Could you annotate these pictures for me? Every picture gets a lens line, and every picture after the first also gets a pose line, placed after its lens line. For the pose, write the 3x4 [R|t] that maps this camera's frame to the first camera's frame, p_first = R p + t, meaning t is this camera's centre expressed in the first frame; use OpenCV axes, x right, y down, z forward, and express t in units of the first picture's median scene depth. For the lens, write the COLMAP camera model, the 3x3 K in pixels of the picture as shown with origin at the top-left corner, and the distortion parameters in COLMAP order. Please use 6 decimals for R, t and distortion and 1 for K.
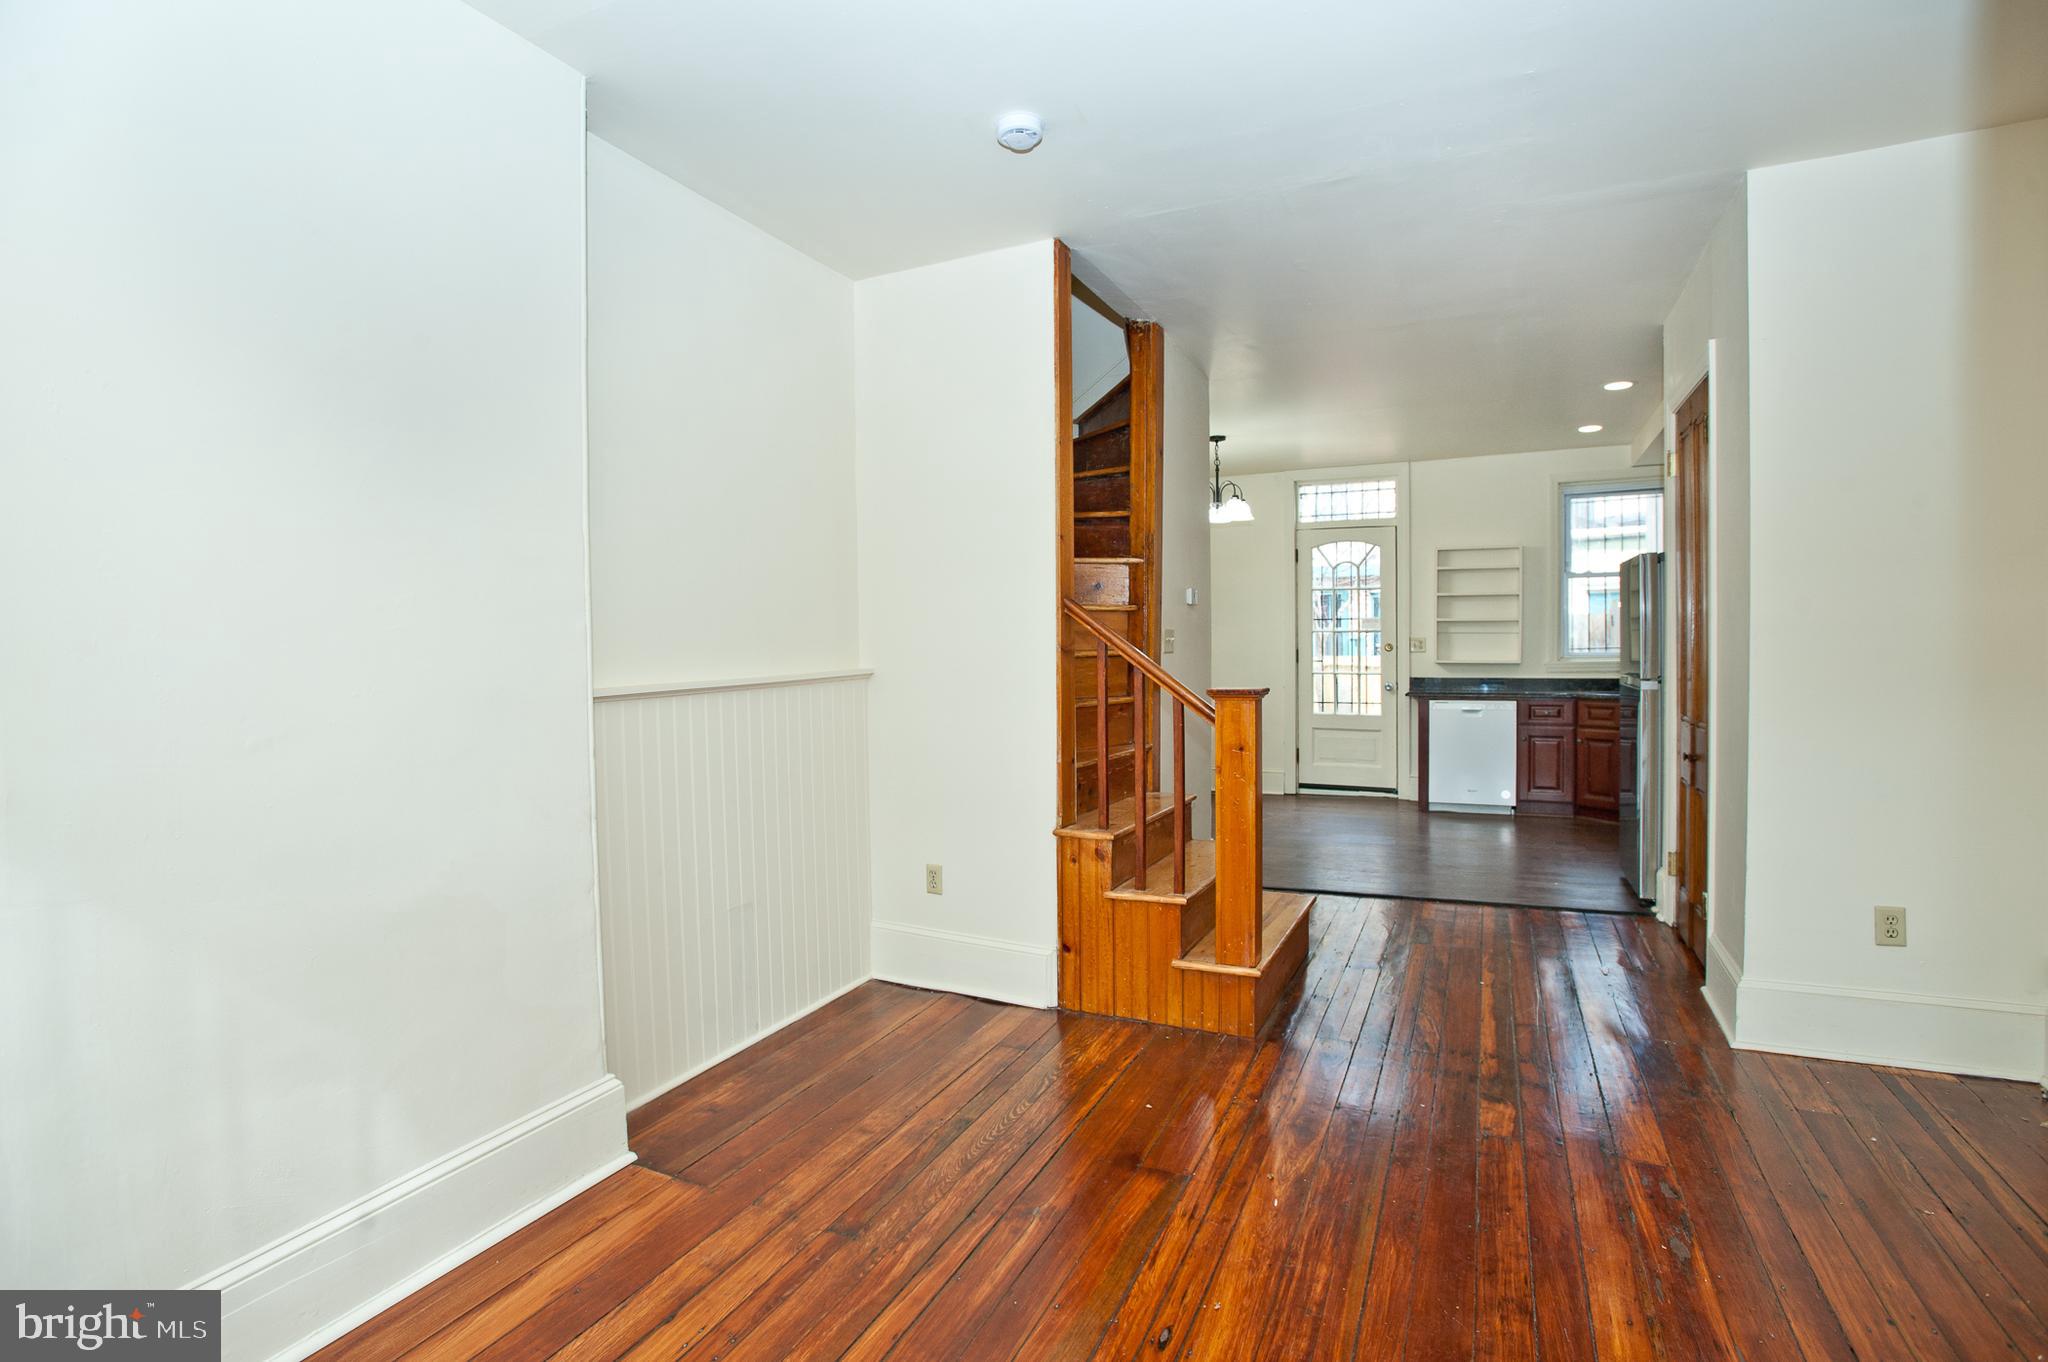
lens RADIAL K [[982.9, 0, 1017.5], [0, 982.9, 680.1], [0, 0, 1]] dist [-0.069662, 0.027440]
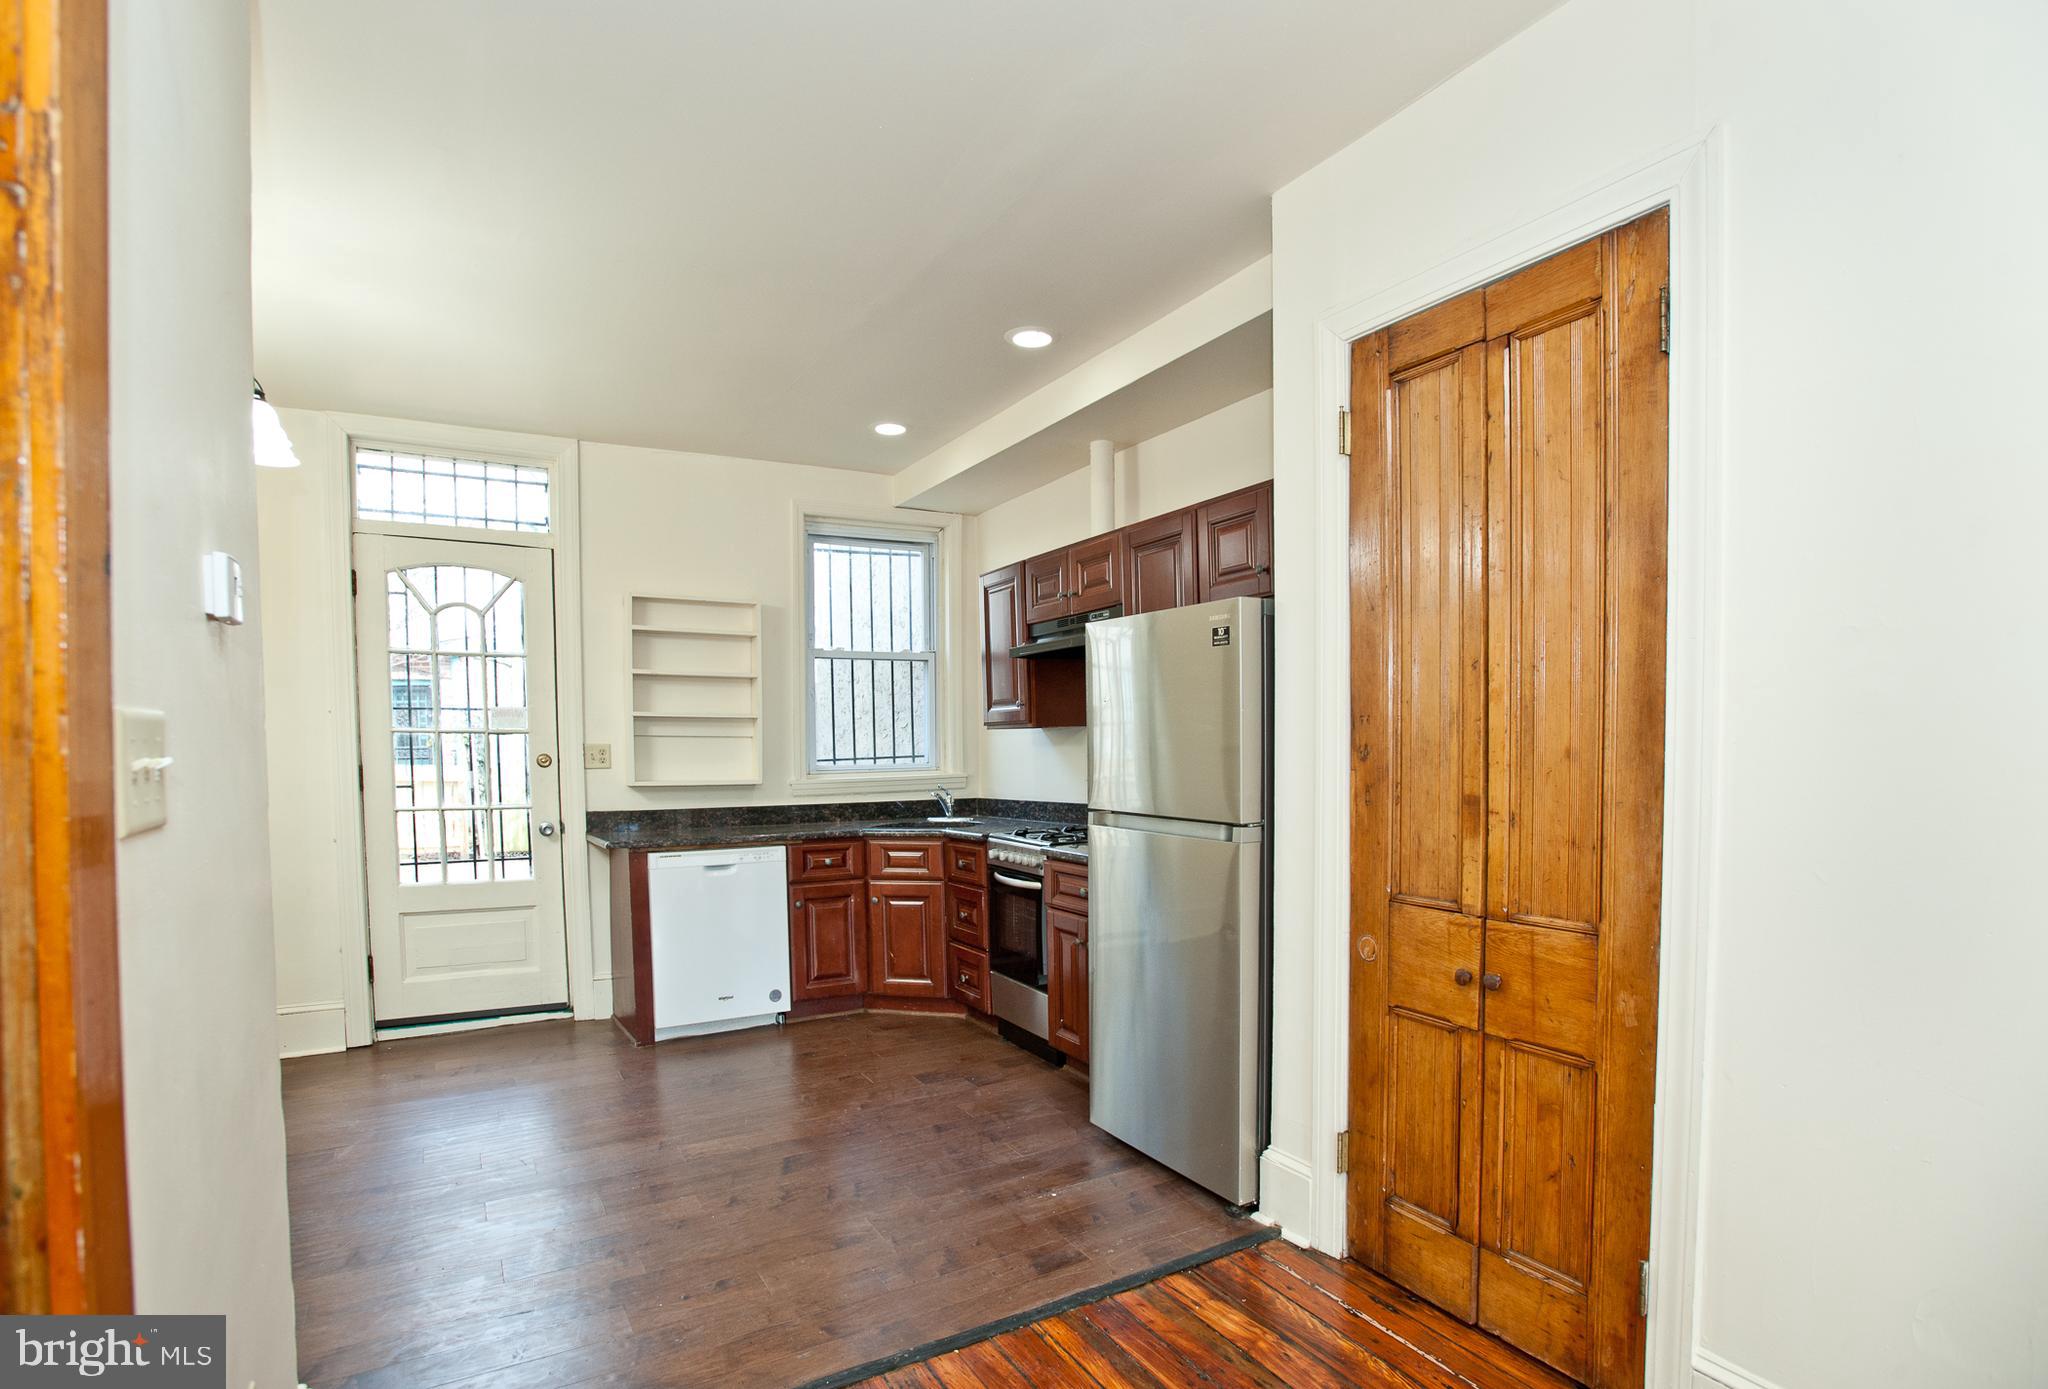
lens RADIAL K [[1011.4, 0, 1028.2], [0, 1011.4, 807.5], [0, 0, 1]] dist [-0.046510, -0.000197]
pose [[0.560065, -0.043850, 0.827288, 0.123227], [0.025710, 0.999037, 0.035548, -0.044702], [-0.828050, 0.001360, 0.560653, 0.996415]]
